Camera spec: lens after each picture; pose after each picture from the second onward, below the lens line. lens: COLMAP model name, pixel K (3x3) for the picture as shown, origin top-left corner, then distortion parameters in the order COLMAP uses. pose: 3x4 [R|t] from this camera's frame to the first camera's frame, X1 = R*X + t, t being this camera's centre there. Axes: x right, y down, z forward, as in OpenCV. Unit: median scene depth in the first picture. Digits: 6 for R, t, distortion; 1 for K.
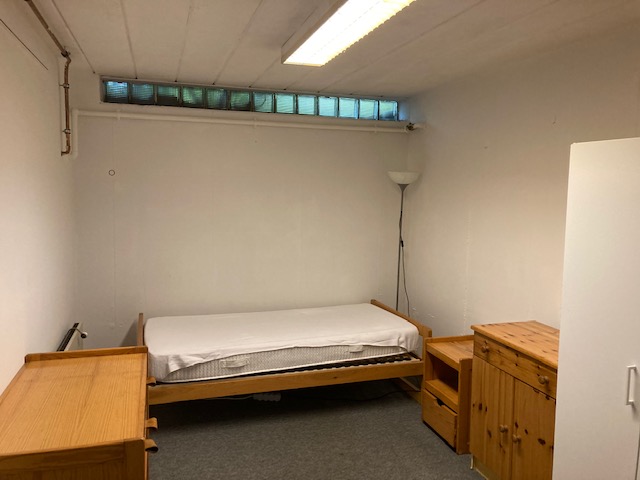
lens RADIAL K [[515.1, 0, 321.4], [0, 515.1, 251.4], [0, 0, 1]] dist [0.000535, -0.001812]
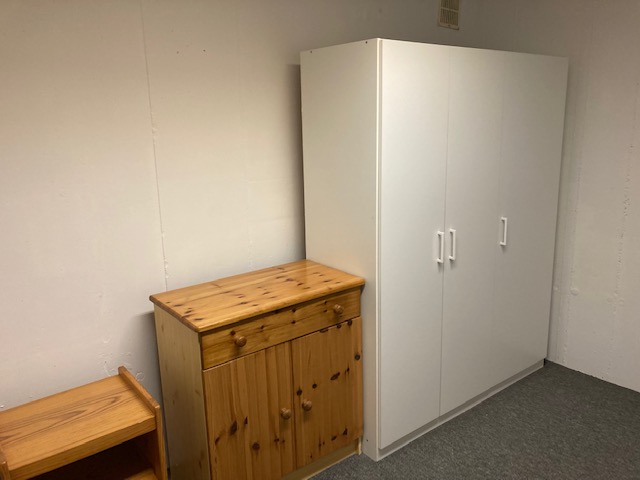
lens RADIAL K [[521.0, 0, 321.7], [0, 521.0, 228.7], [0, 0, 1]] dist [0.037523, -0.080235]
pose [[-0.372995, -0.199424, 0.906148, -0.319655], [0.132979, 0.955055, 0.264926, -0.119017], [-0.918254, 0.219315, -0.329712, 1.149317]]
